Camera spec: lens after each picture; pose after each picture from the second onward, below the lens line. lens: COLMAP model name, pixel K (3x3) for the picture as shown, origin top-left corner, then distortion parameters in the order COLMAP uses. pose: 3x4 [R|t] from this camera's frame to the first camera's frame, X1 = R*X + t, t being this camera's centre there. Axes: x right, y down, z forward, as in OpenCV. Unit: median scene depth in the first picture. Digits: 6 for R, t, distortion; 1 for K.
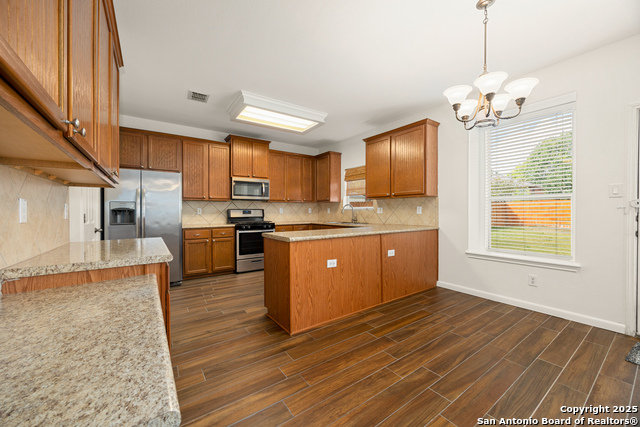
lens RADIAL K [[246.2, 0, 322.1], [0, 246.2, 212.0], [0, 0, 1]] dist [-0.000918, -0.000034]
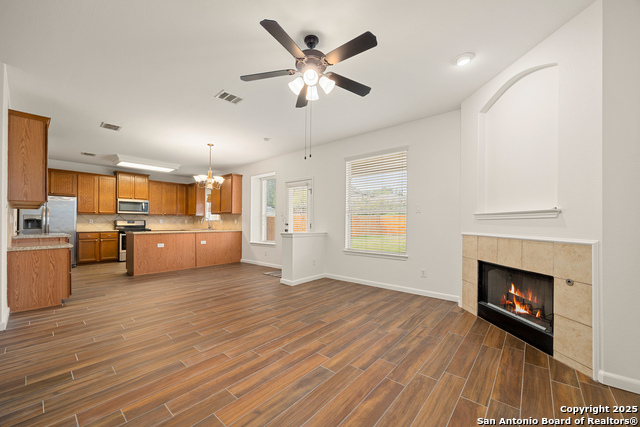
lens RADIAL K [[249.7, 0, 325.5], [0, 249.7, 221.9], [0, 0, 1]] dist [-0.003431, -0.000208]
pose [[0.965781, 0.006017, 0.259289, 0.486175], [-0.003036, 0.999925, -0.011895, 0.014513], [-0.259341, 0.010701, 0.965726, -0.831226]]
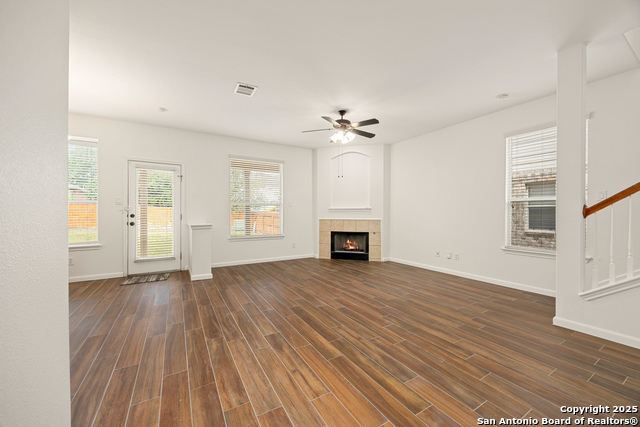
lens RADIAL K [[246.2, 0, 322.1], [0, 246.2, 212.0], [0, 0, 1]] dist [-0.000918, -0.000034]
pose [[0.072864, 0.006123, 0.997323, -0.283121], [0.008449, 0.999941, -0.006756, 0.010545], [-0.997306, 0.008919, 0.072808, -0.347088]]
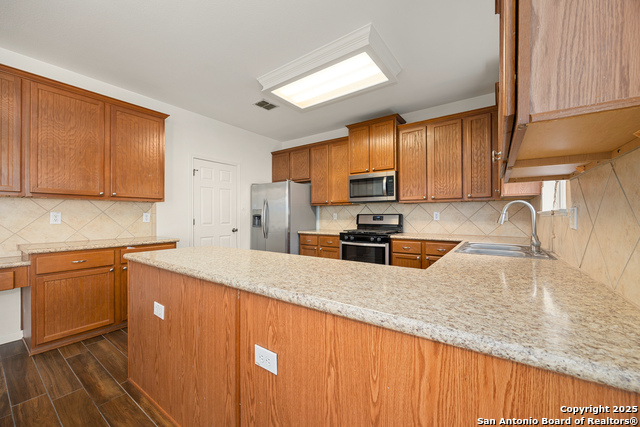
lens RADIAL K [[248.8, 0, 323.3], [0, 248.8, 214.0], [0, 0, 1]] dist [-0.000579, -0.000075]
pose [[0.342114, -0.001747, -0.939657, 0.410113], [-0.002563, 0.999993, -0.002792, -0.010445], [0.939655, 0.003364, 0.342107, 0.655944]]
